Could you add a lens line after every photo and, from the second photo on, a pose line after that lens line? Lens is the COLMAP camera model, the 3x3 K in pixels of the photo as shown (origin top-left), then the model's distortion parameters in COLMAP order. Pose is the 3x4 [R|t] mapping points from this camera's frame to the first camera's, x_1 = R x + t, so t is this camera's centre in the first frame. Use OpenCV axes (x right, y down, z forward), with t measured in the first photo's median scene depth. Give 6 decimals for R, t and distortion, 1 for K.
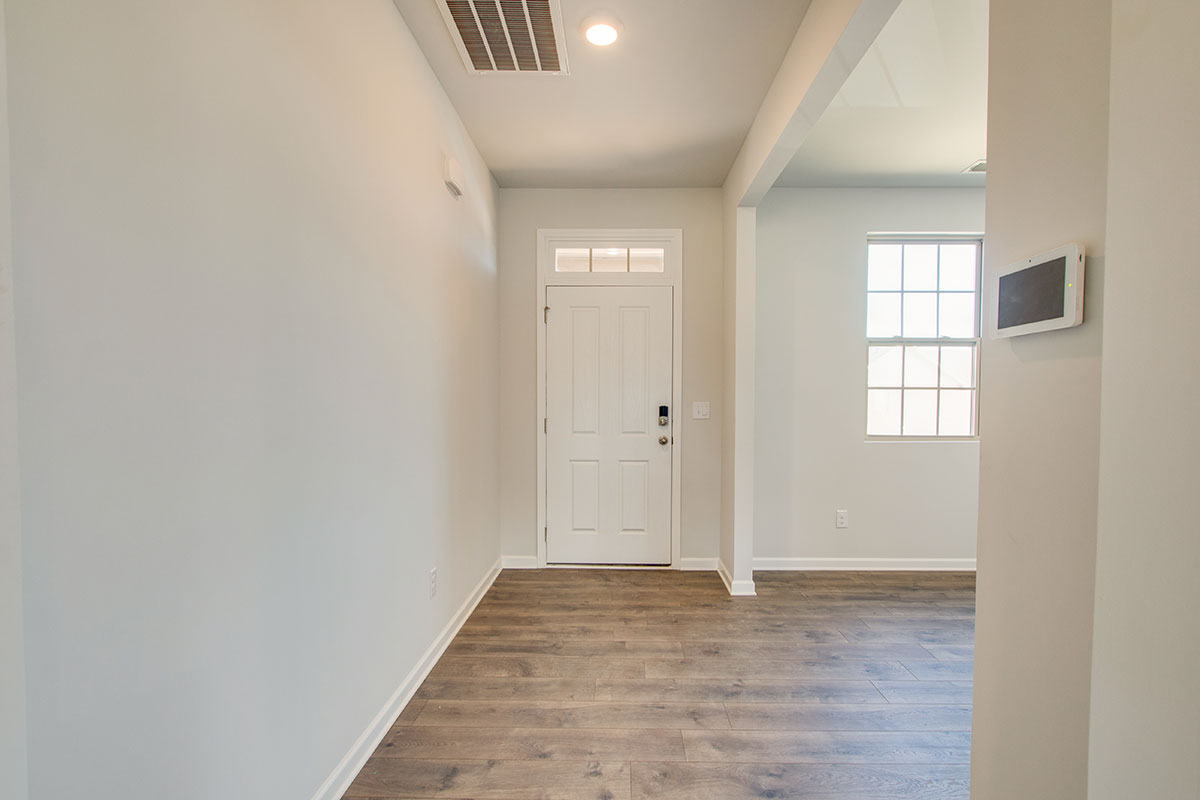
lens RADIAL K [[577.3, 0, 612.5], [0, 577.3, 398.6], [0, 0, 1]] dist [-0.006662, -0.000835]
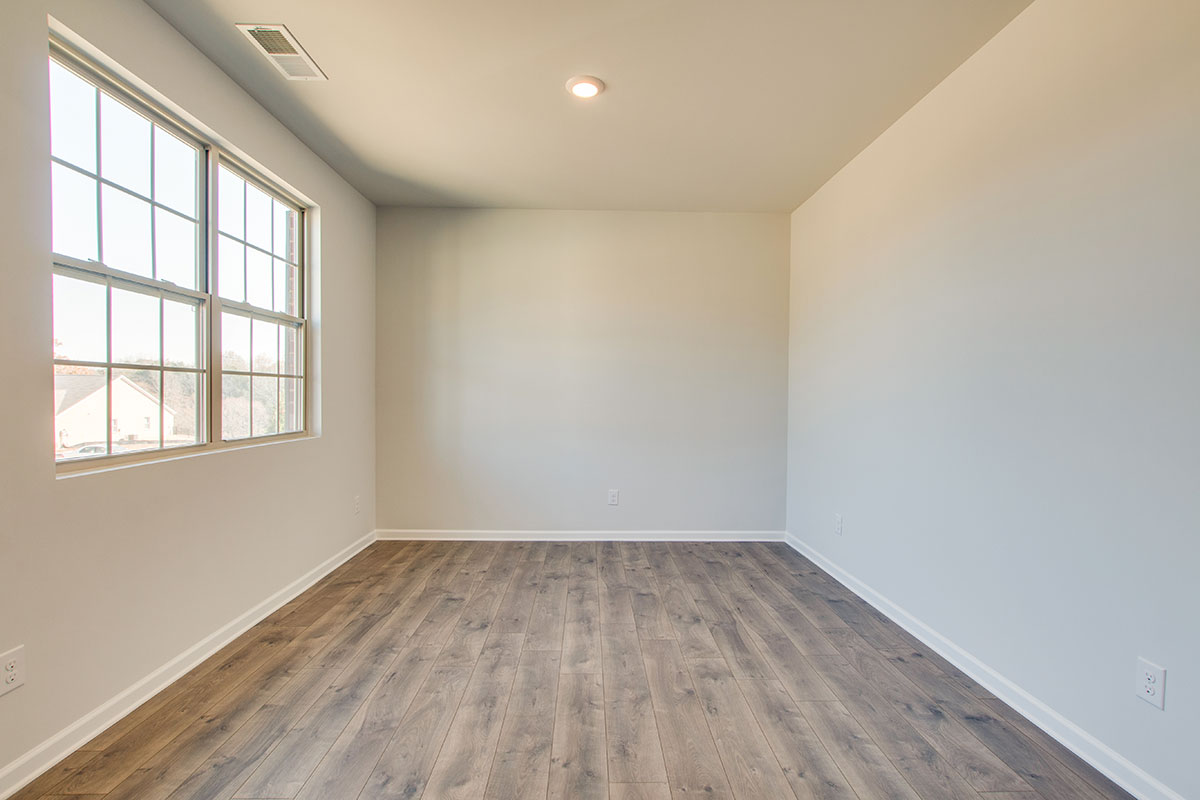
lens RADIAL K [[577.3, 0, 590.8], [0, 577.3, 395.0], [0, 0, 1]] dist [-0.006662, -0.000835]
pose [[-0.015666, -0.006372, 0.999857, -0.038359], [-0.000352, 0.999980, 0.006367, 0.007944], [-0.999877, -0.000252, -0.015668, 0.756843]]
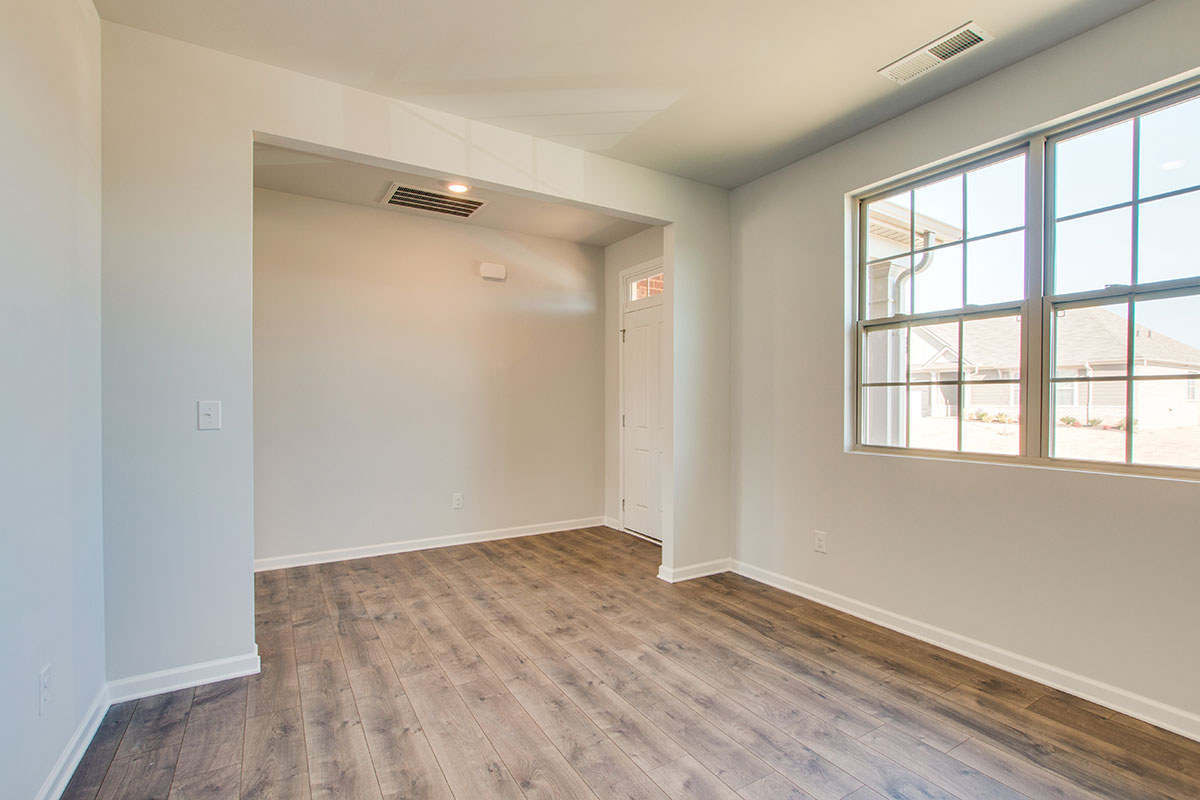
lens RADIAL K [[577.3, 0, 608.8], [0, 577.3, 377.9], [0, 0, 1]] dist [-0.006662, -0.000835]
pose [[0.515297, -0.037466, -0.856192, 1.237604], [-0.005257, 0.998887, -0.046874, 0.015499], [0.856995, 0.028656, 0.514527, 0.383713]]
